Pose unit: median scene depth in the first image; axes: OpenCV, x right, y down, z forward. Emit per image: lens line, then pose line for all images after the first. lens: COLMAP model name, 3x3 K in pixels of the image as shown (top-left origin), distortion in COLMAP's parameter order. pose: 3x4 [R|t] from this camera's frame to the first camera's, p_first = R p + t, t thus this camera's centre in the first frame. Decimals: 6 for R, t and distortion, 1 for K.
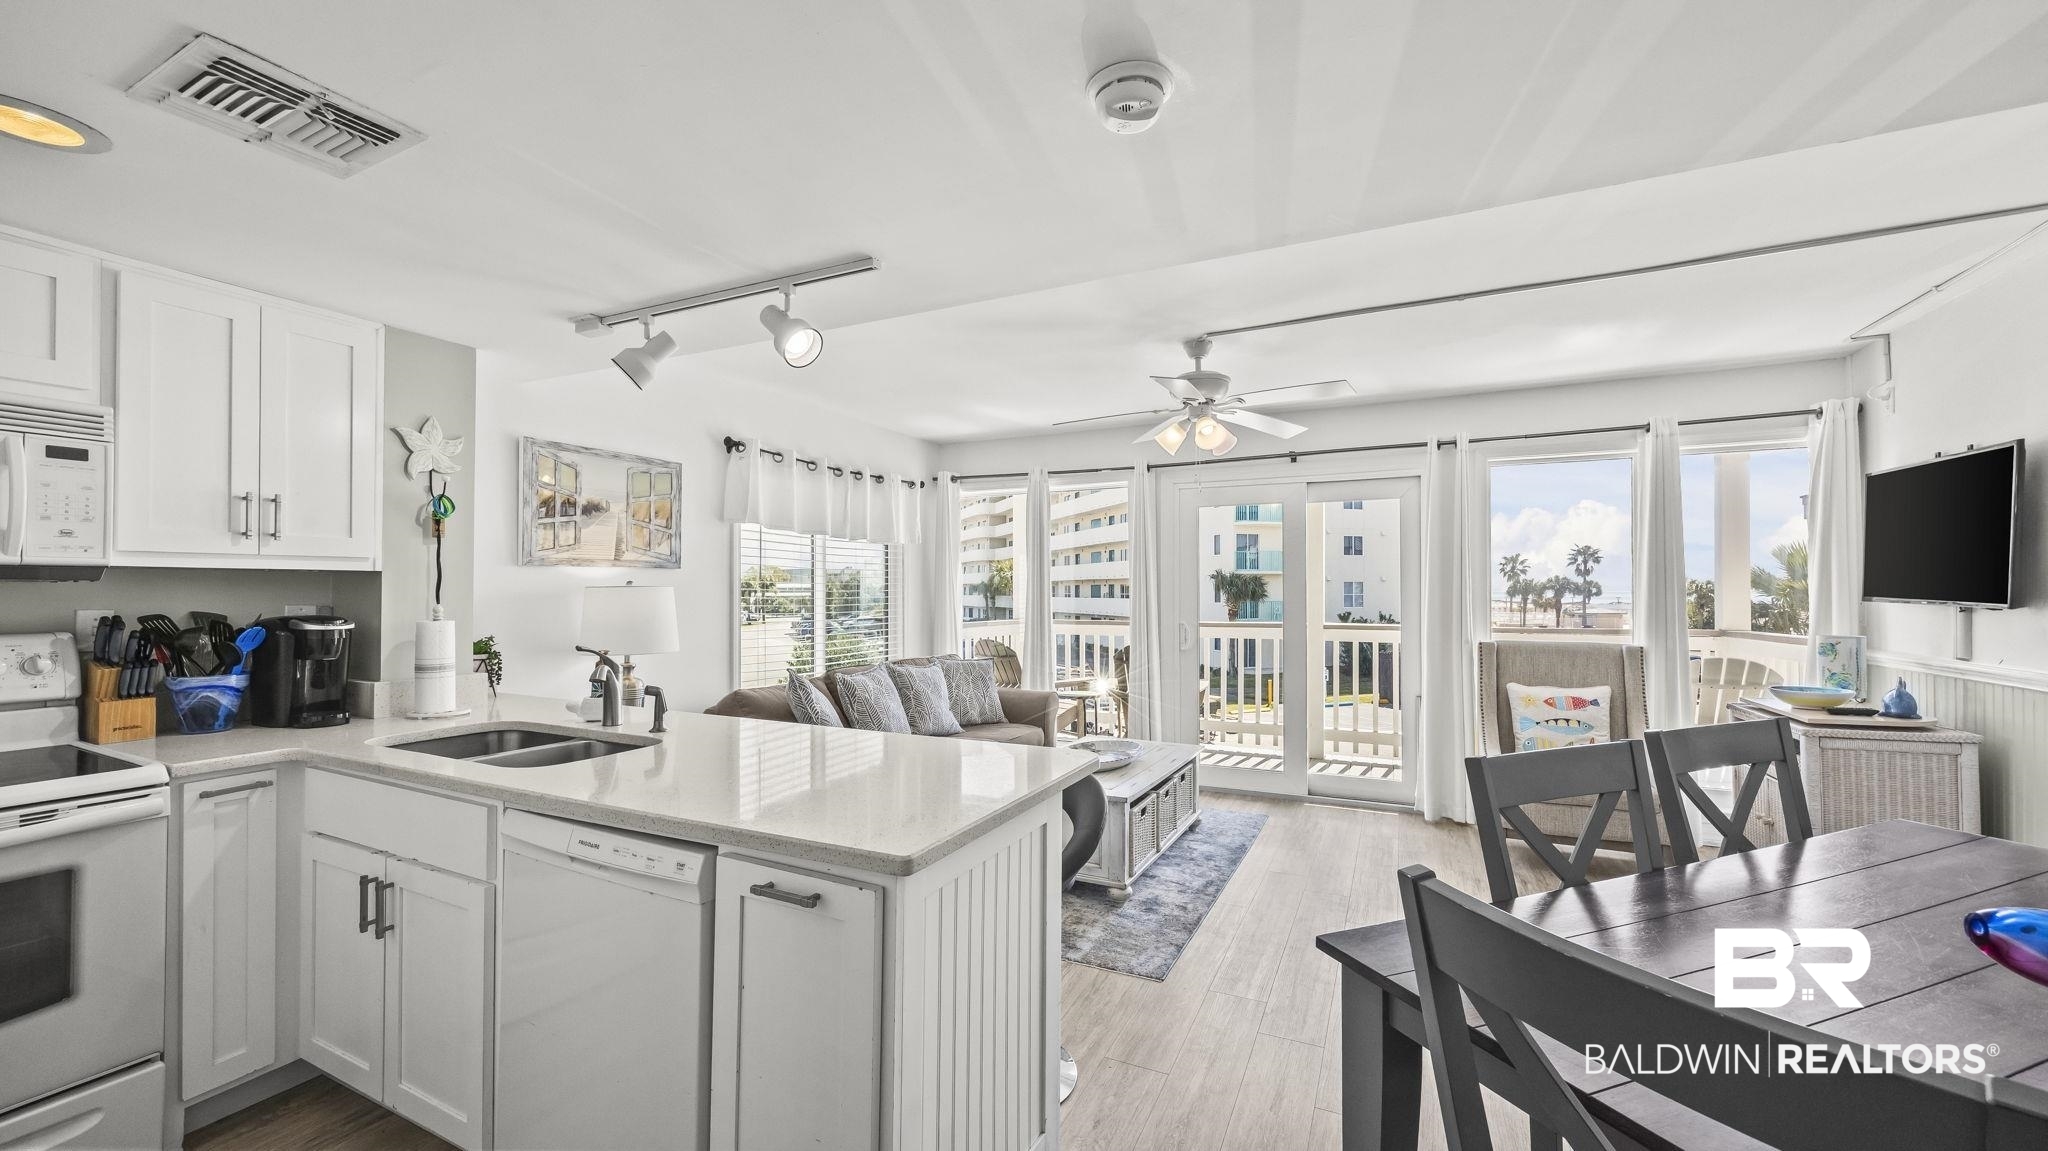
lens RADIAL K [[789.0, 0, 1021.6], [0, 789.0, 583.5], [0, 0, 1]] dist [0.002227, -0.001011]
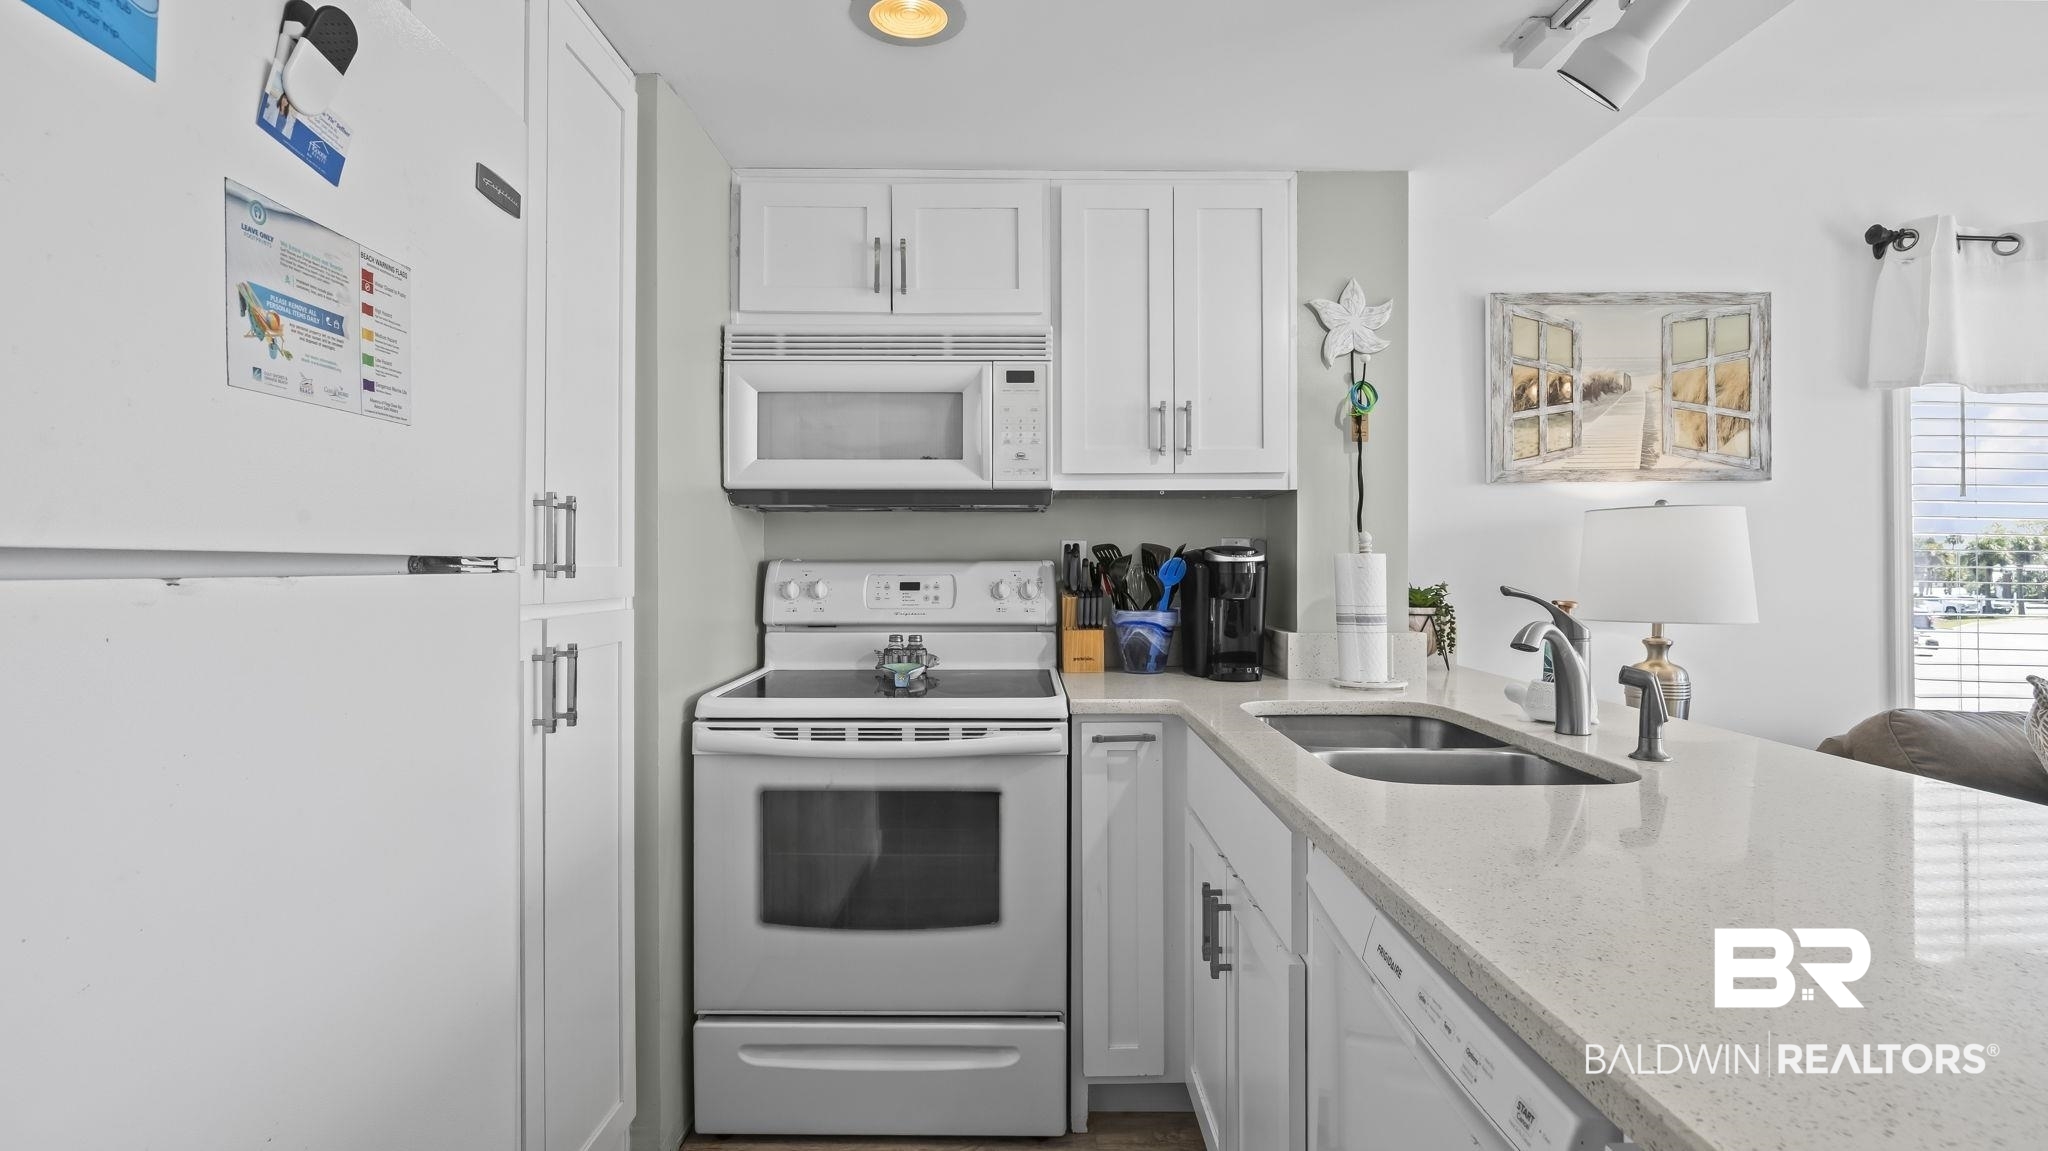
lens RADIAL K [[991.2, 0, 1010.4], [0, 991.2, 557.7], [0, 0, 1]] dist [-0.003915, 0.000007]
pose [[0.442072, -0.006451, -0.896956, -0.059967], [0.010961, 0.999938, -0.001789, 0.046893], [0.896913, -0.009040, 0.442116, 0.300549]]
